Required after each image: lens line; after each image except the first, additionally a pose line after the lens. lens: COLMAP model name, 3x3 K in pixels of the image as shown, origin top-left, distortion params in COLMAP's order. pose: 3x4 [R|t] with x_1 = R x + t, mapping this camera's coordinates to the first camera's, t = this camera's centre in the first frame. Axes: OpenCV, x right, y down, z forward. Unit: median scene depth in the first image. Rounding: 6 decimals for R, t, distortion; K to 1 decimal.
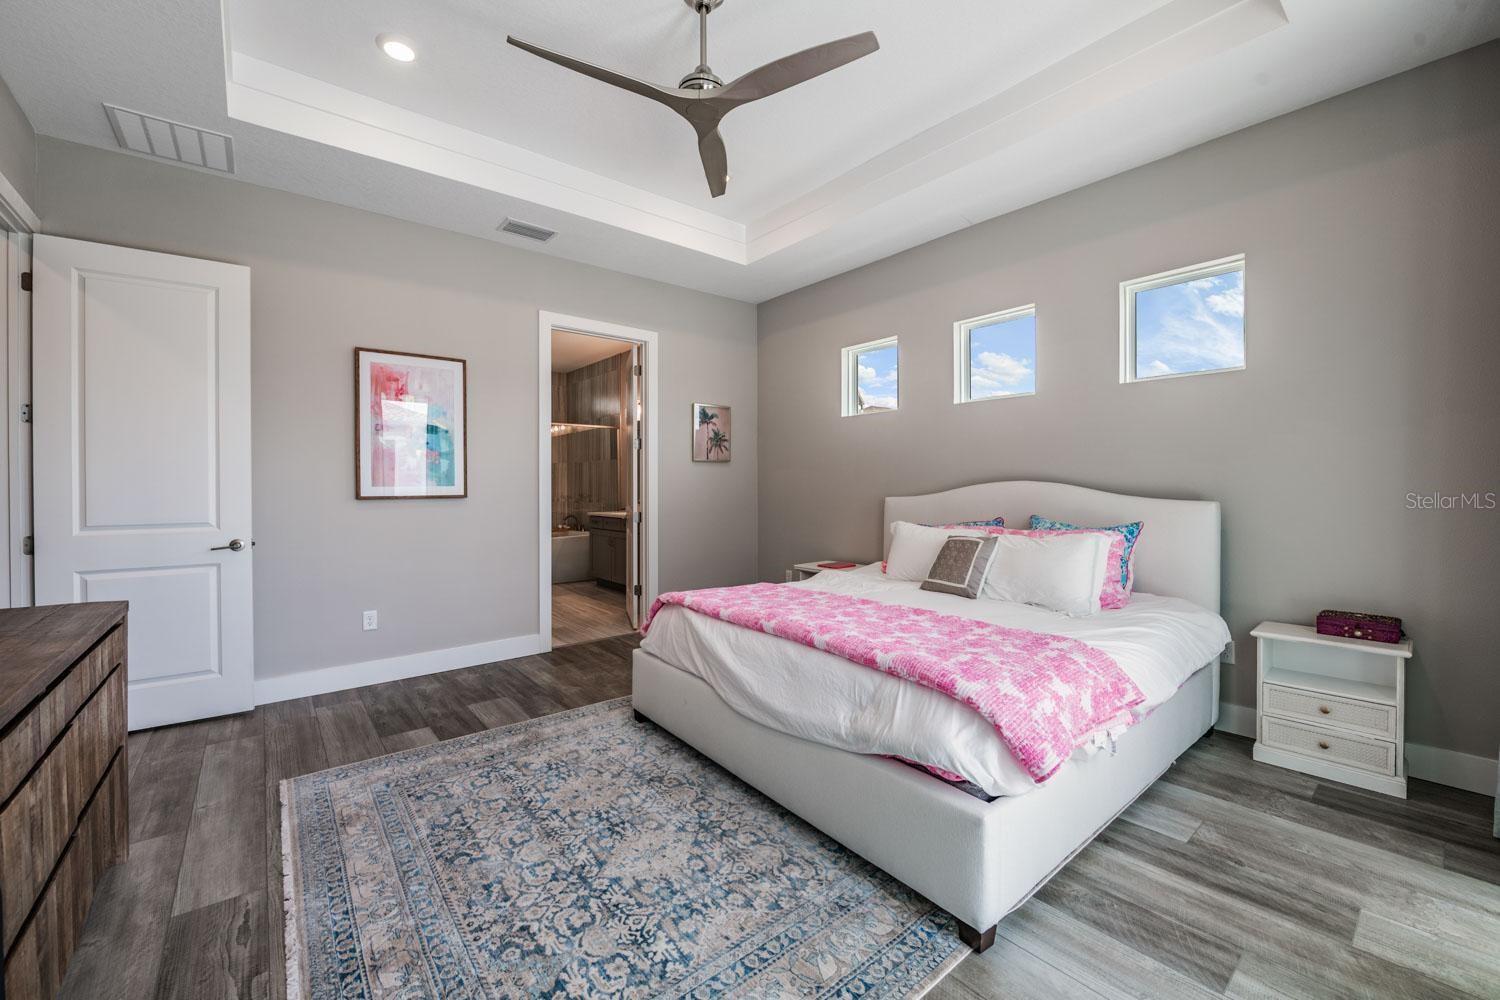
lens RADIAL K [[596.7, 0, 750.0], [0, 596.7, 500.0], [0, 0, 1]] dist [-0.001977, -0.004341]
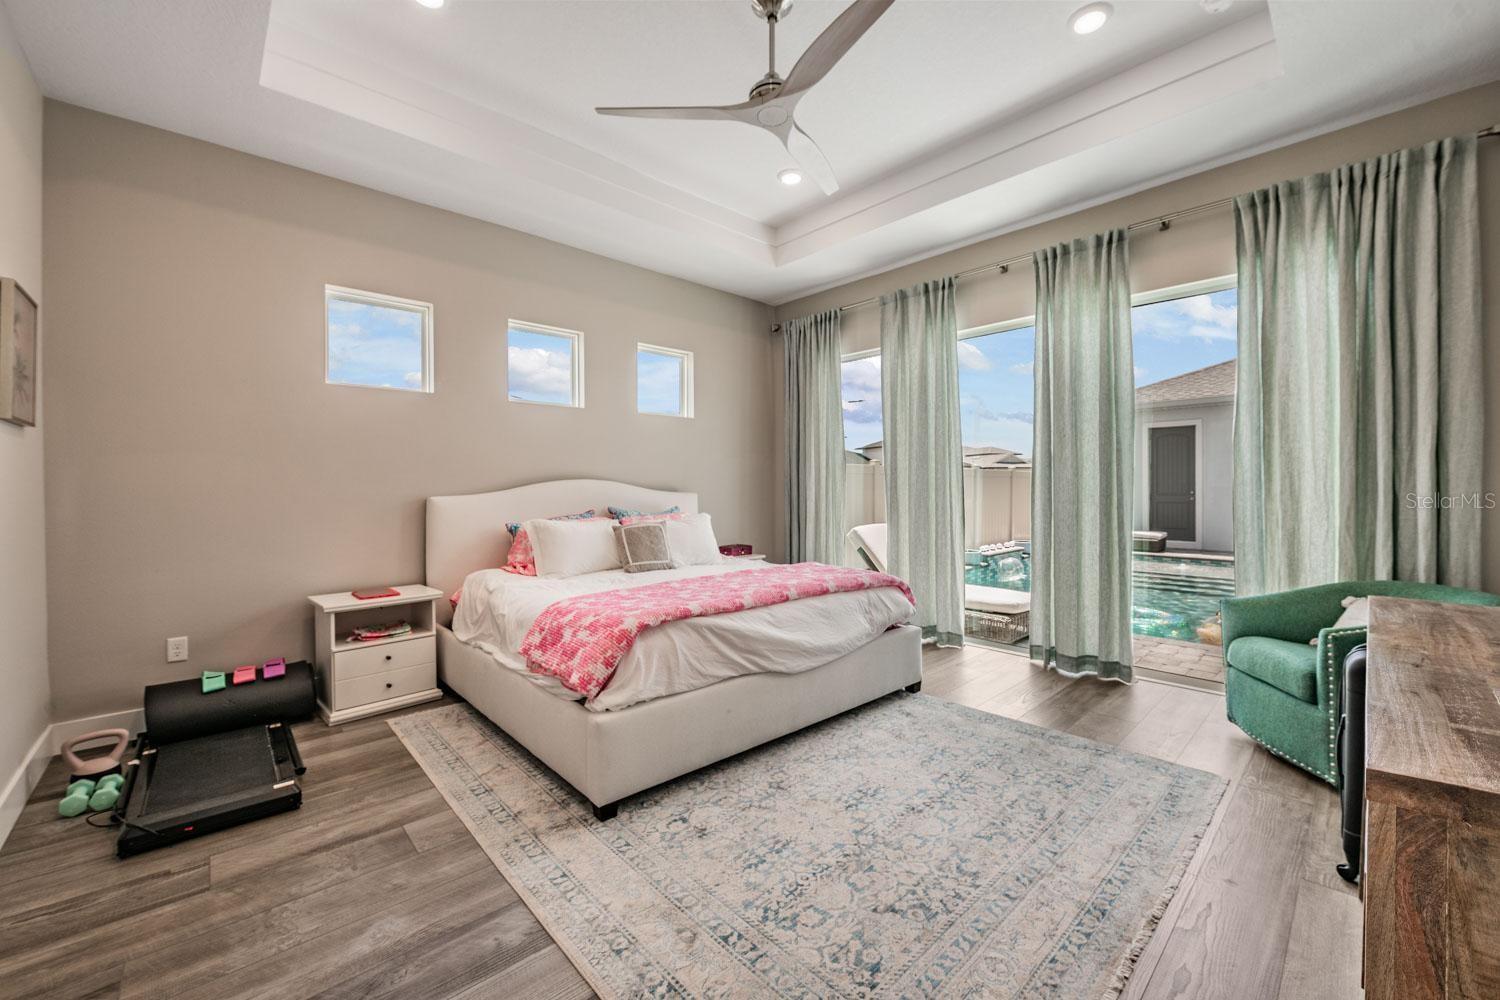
lens RADIAL K [[596.7, 0, 750.0], [0, 596.7, 500.0], [0, 0, 1]] dist [-0.001977, -0.004341]
pose [[-0.068874, -0.012938, 0.997541, -1.090695], [0.031438, 0.999391, 0.015132, 0.001521], [-0.997130, 0.032403, -0.068425, 1.091200]]
